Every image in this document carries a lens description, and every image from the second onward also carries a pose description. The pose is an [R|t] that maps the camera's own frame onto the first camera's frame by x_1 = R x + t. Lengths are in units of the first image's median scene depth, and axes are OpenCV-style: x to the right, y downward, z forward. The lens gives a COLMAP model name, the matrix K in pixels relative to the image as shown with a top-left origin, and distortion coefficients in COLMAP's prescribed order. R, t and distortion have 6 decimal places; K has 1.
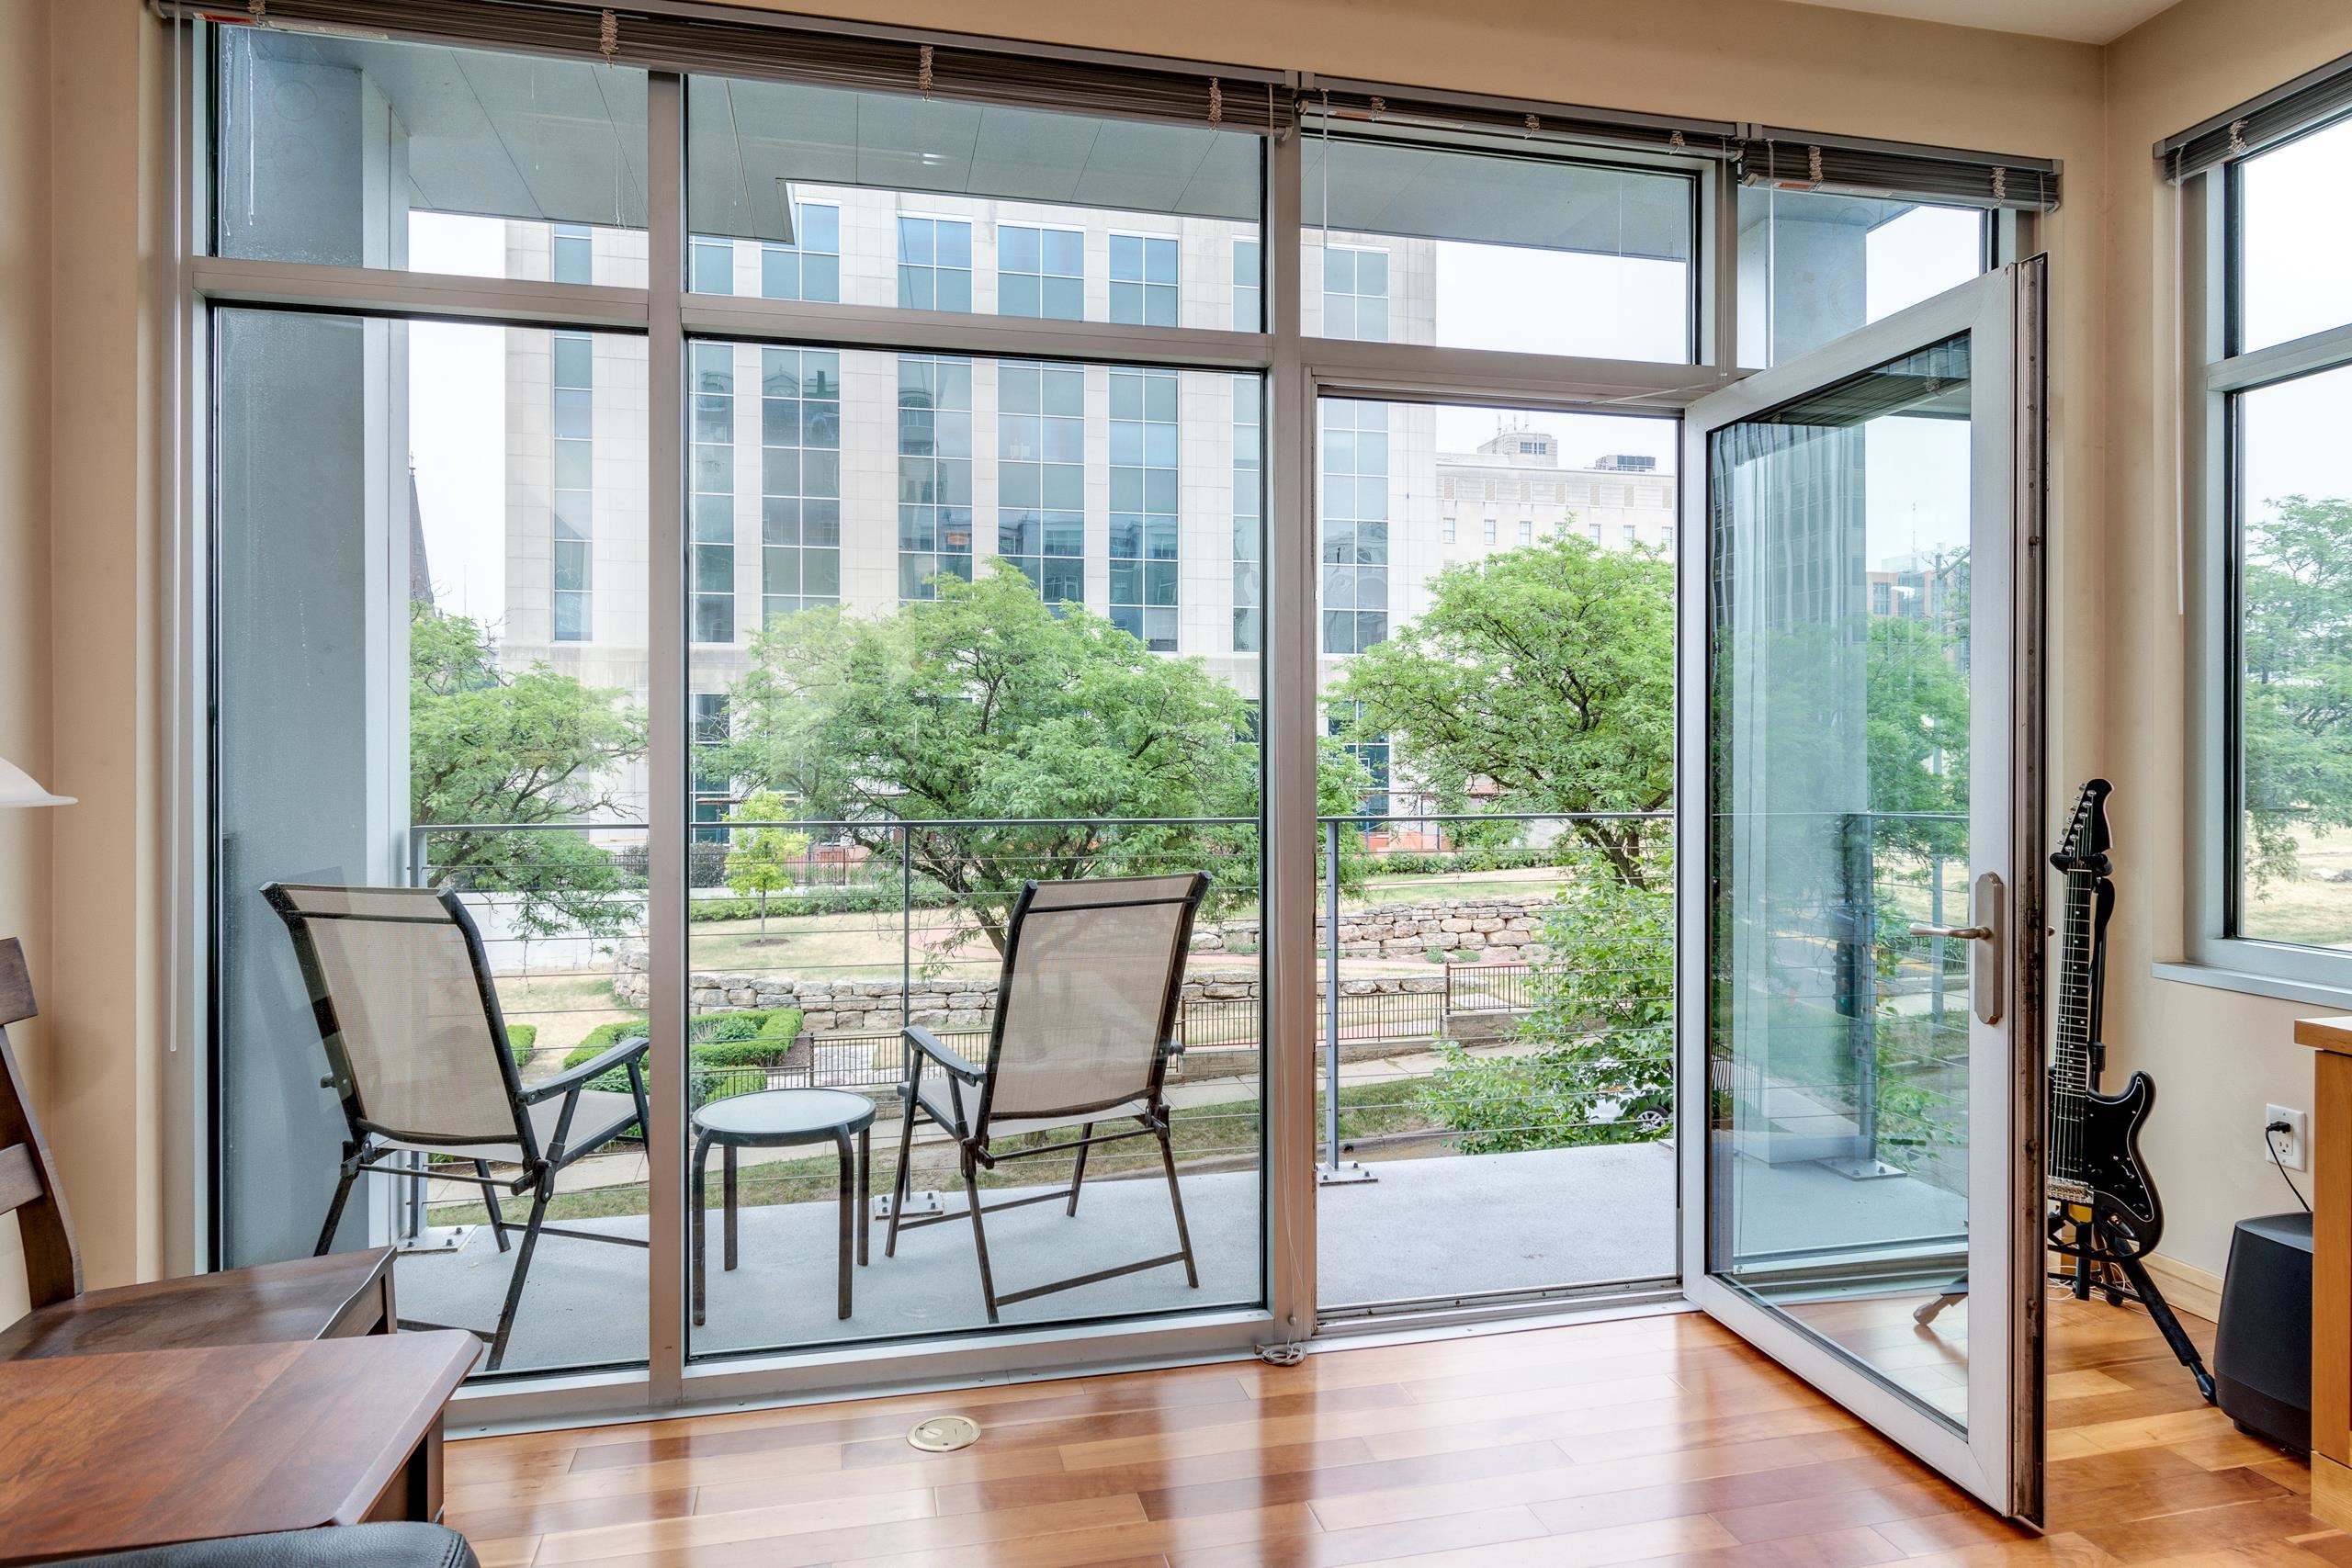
lens RADIAL K [[1294.1, 0, 1165.7], [0, 1294.1, 763.4], [0, 0, 1]] dist [-0.000536, 0.000100]
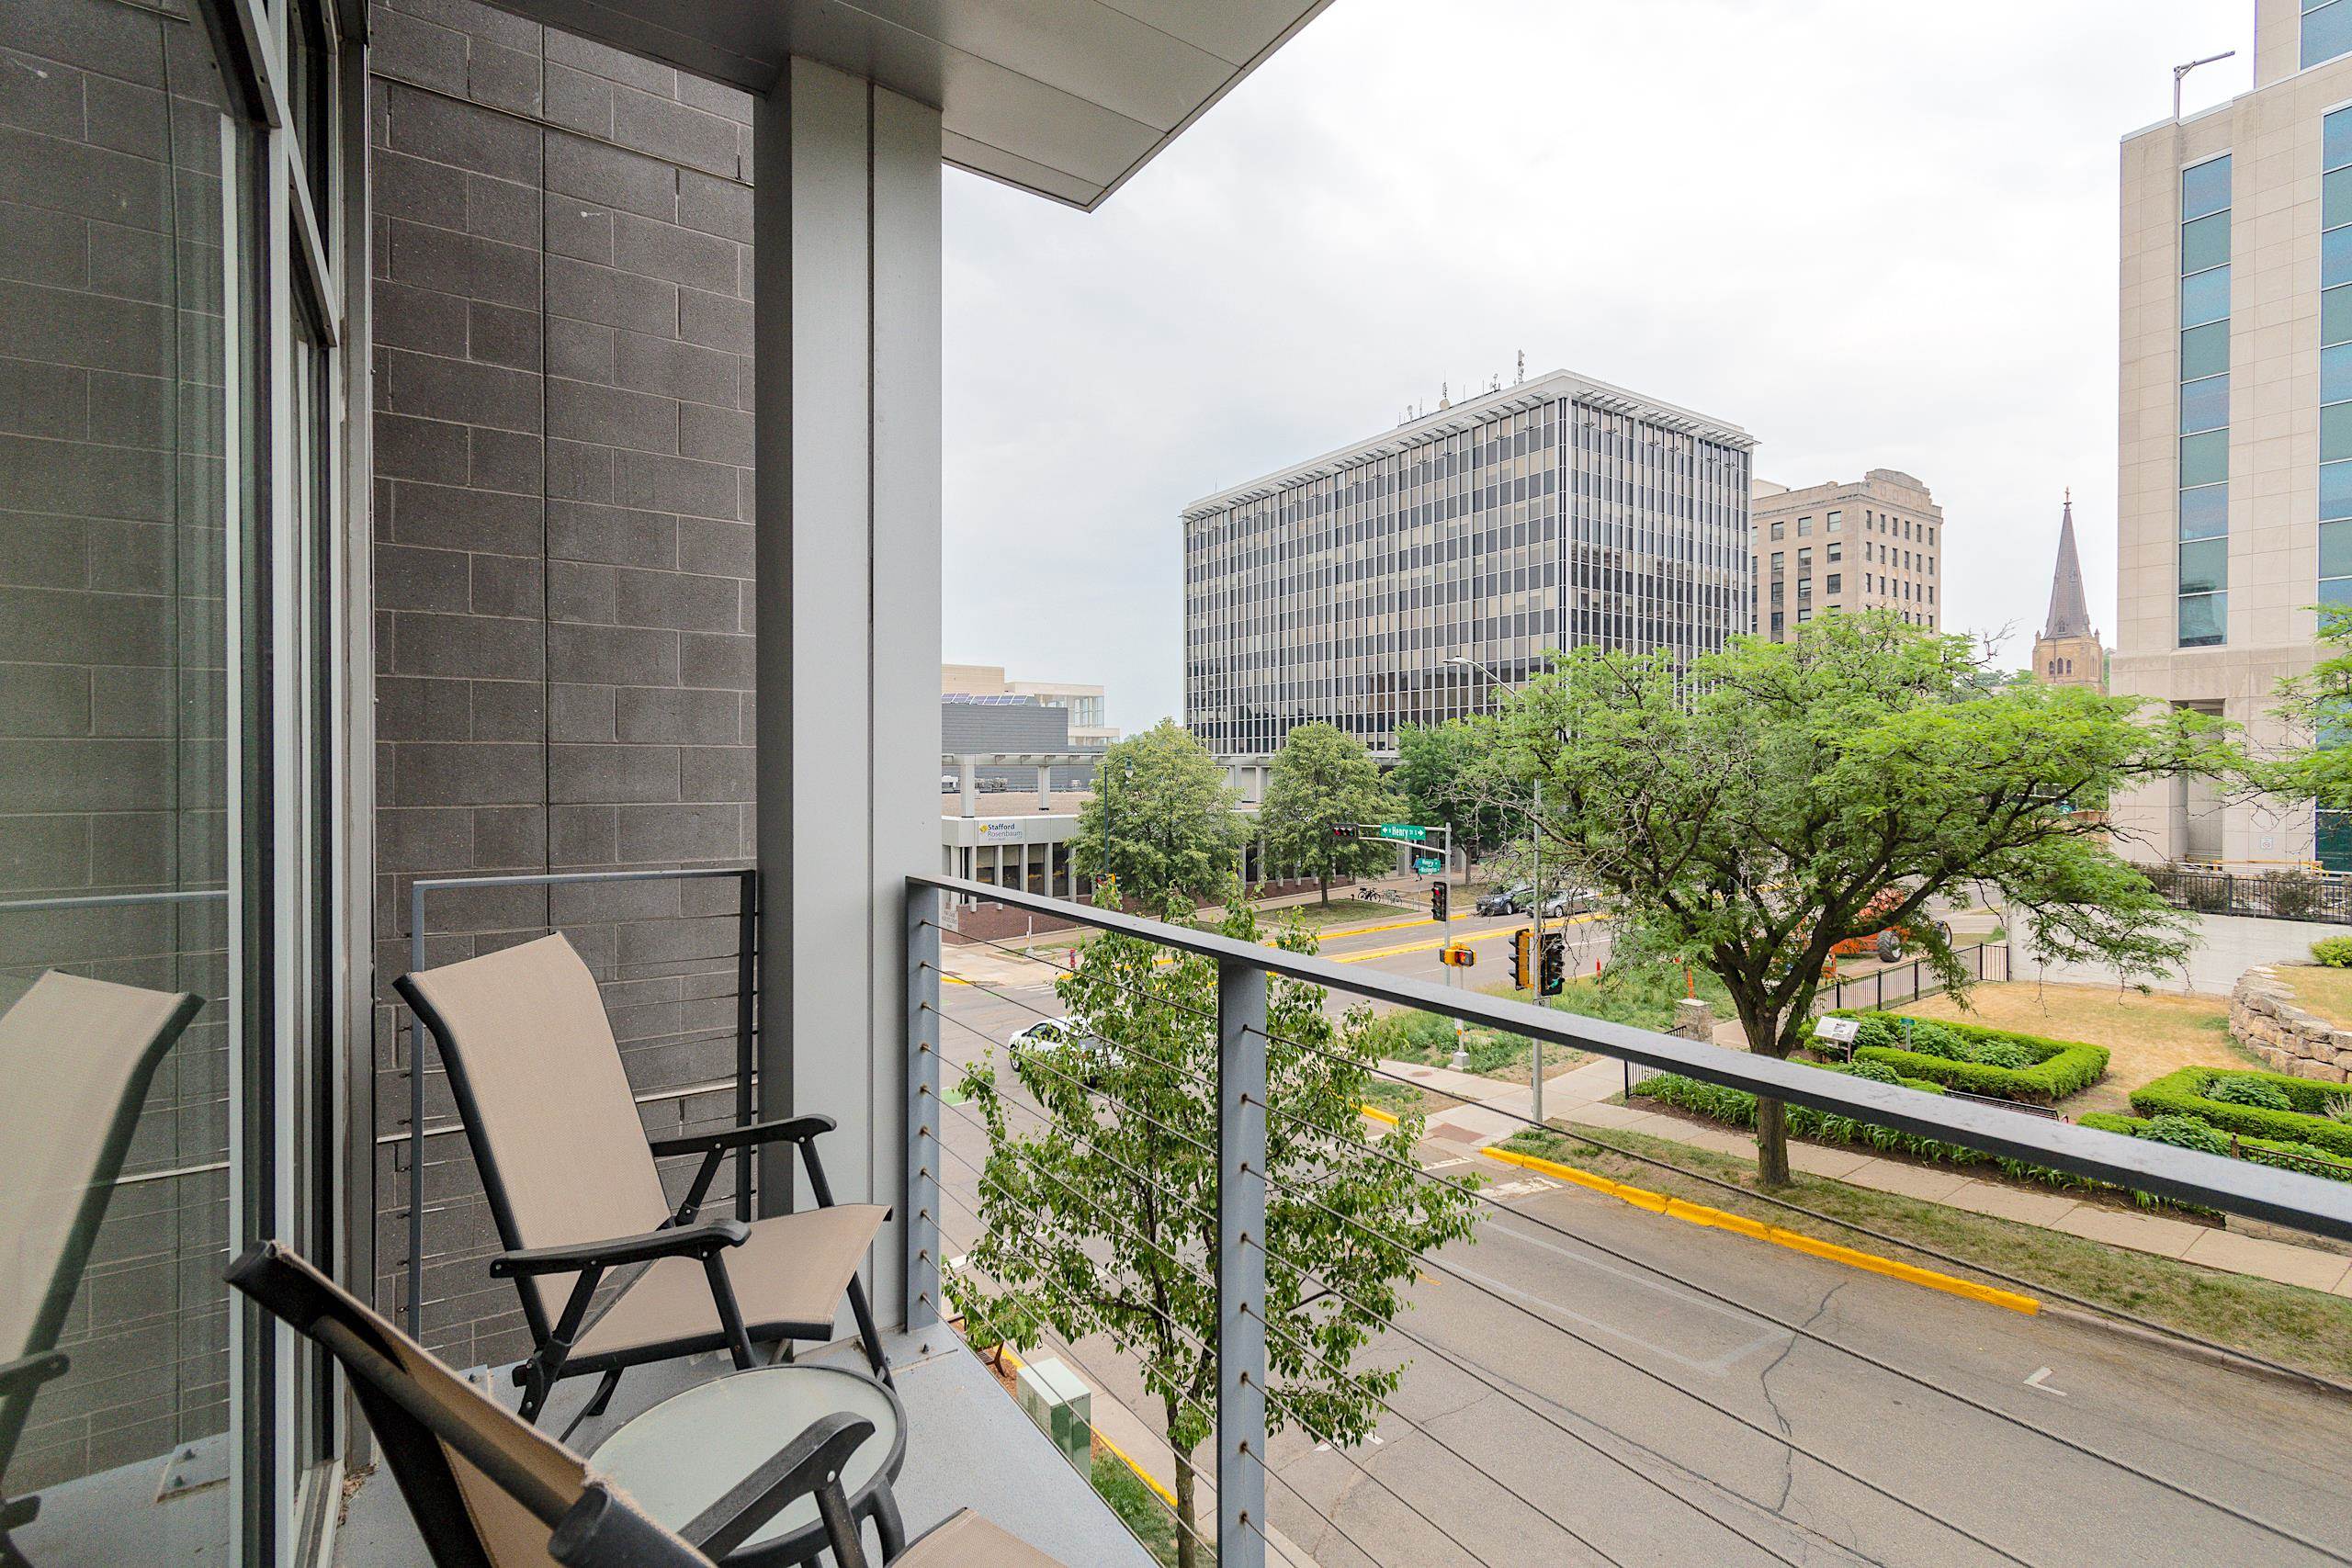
lens RADIAL K [[1072.4, 0, 1179.1], [0, 1072.4, 779.7], [0, 0, 1]] dist [-0.002474, 0.000045]
pose [[0.355167, 0.007951, -0.934769, 0.039836], [-0.003660, 0.999968, 0.007115, -0.004978], [0.934796, 0.000894, 0.355185, 0.203724]]
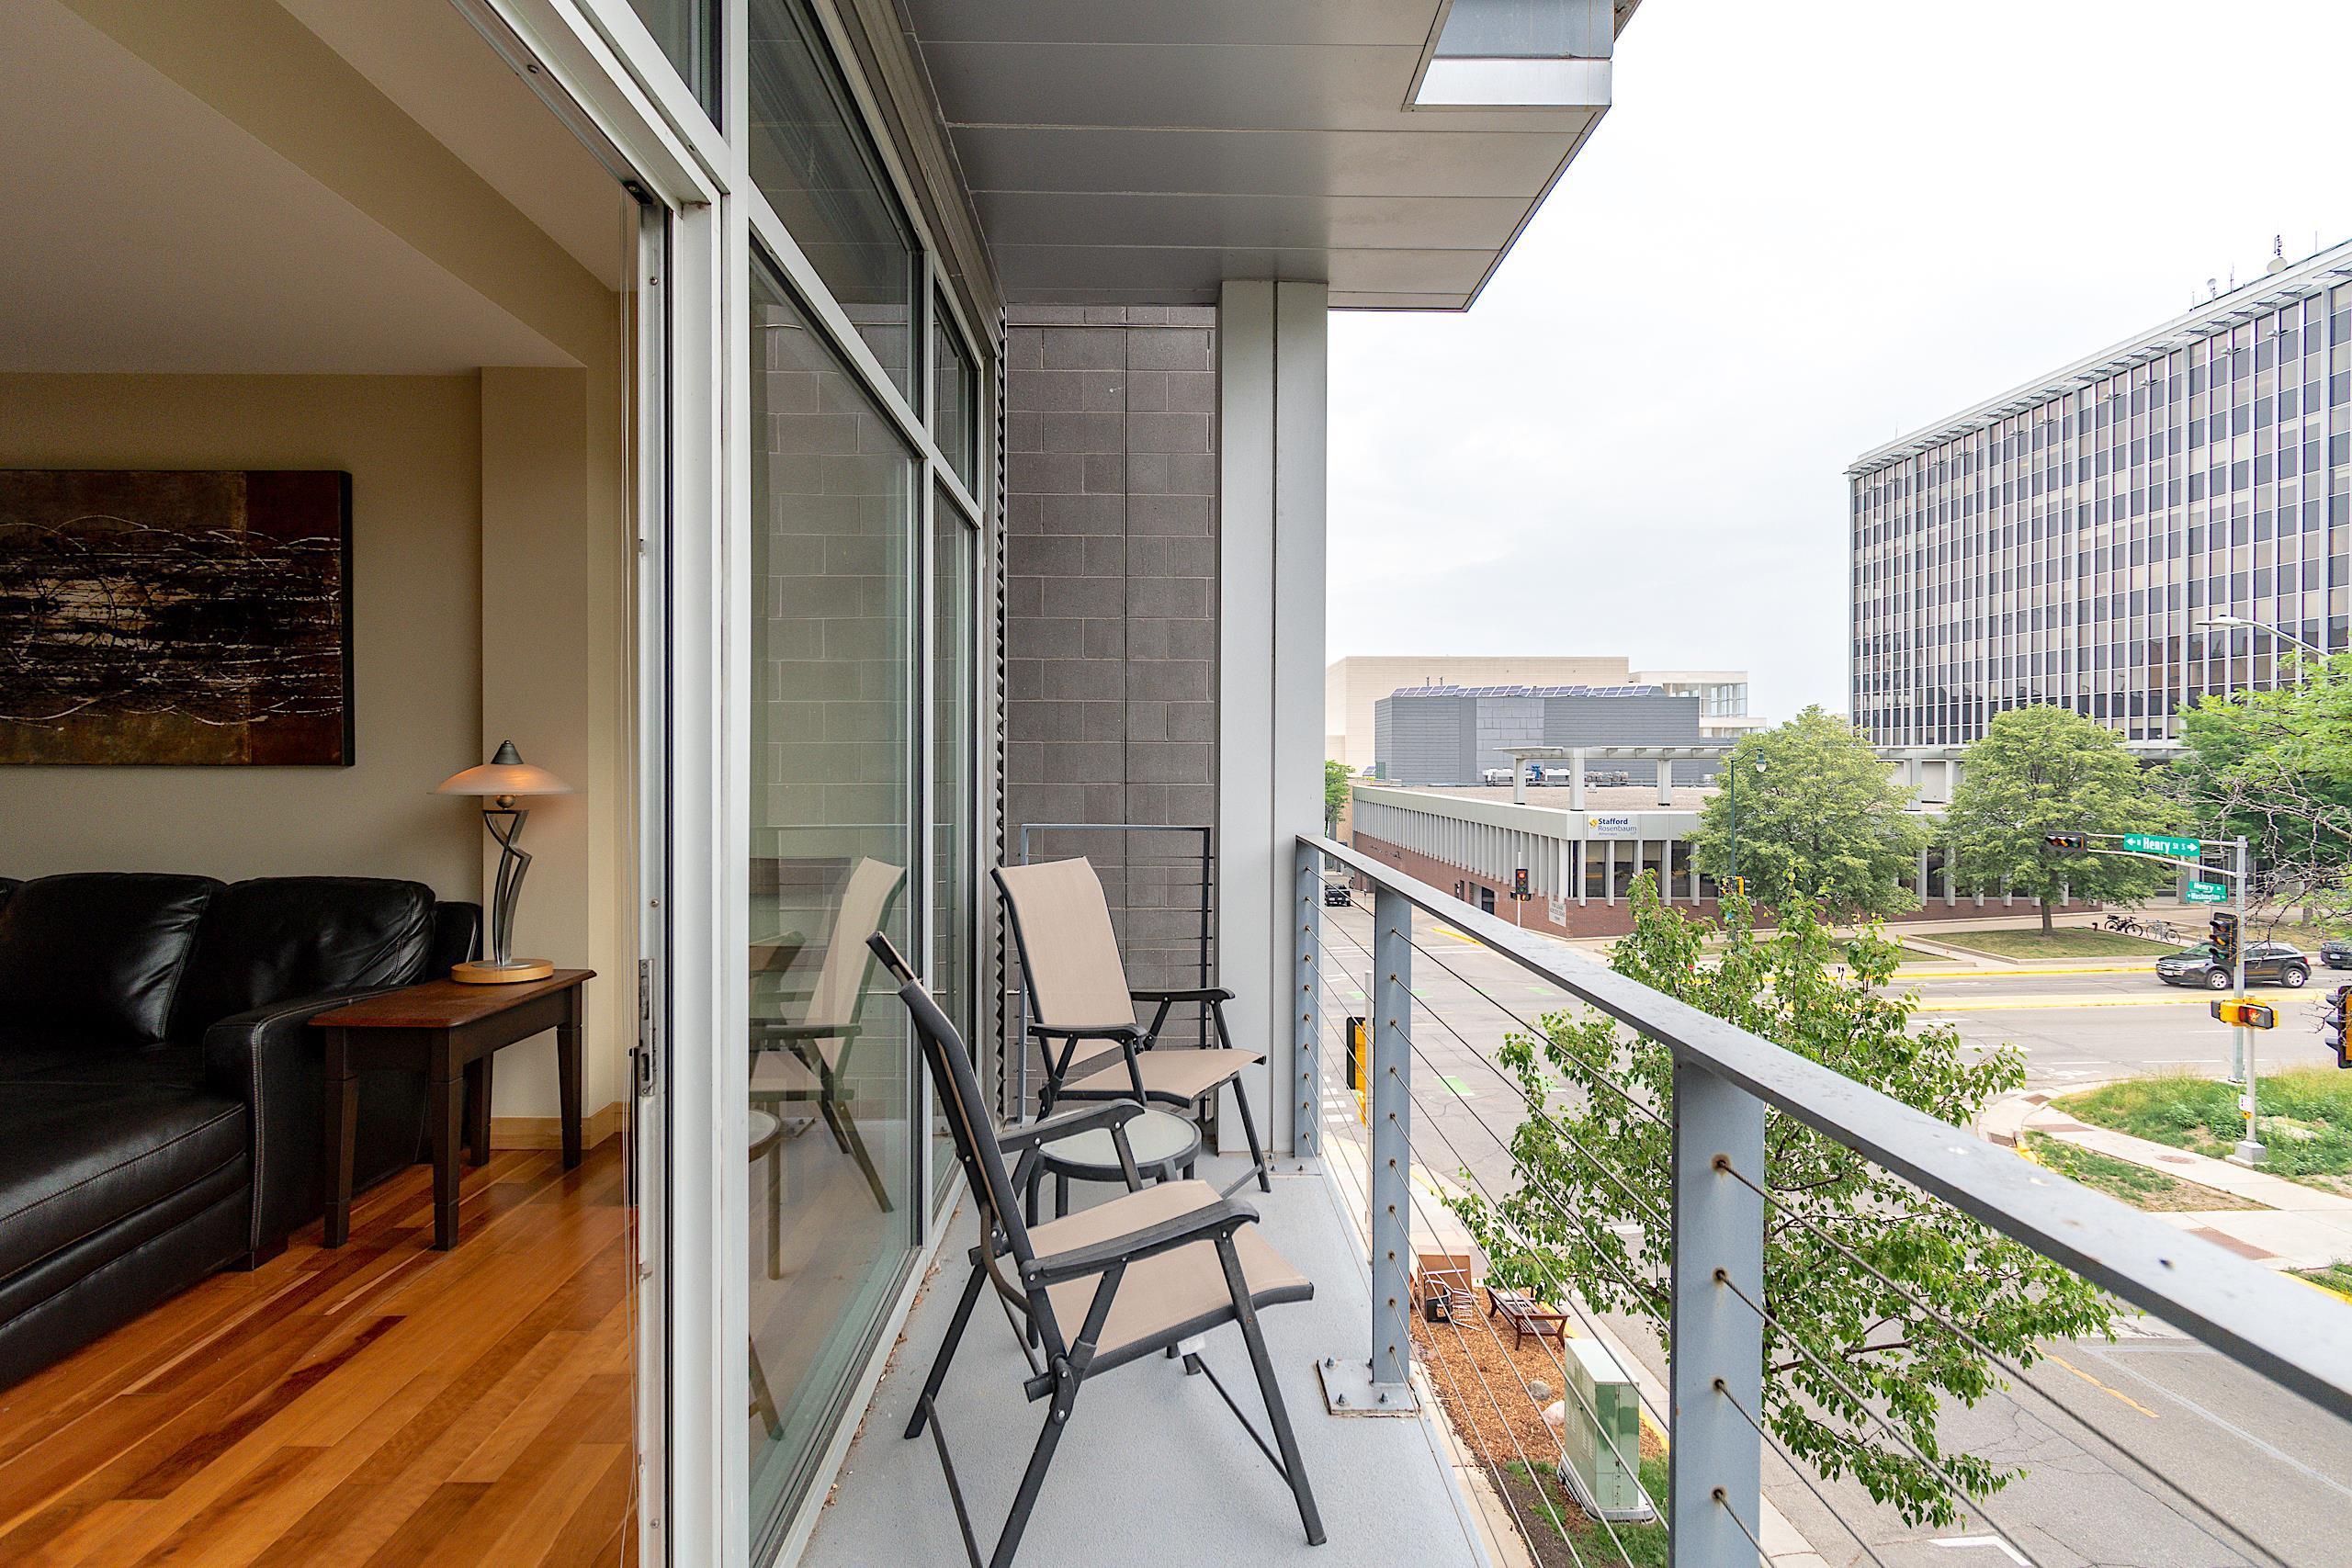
lens RADIAL K [[1072.4, 0, 1179.4], [0, 1072.4, 777.5], [0, 0, 1]] dist [-0.002474, 0.000045]
pose [[-0.225550, 0.012625, -0.974150, 0.104092], [-0.007284, 0.999866, 0.014645, -0.004560], [0.974204, 0.010399, -0.225428, 0.250983]]
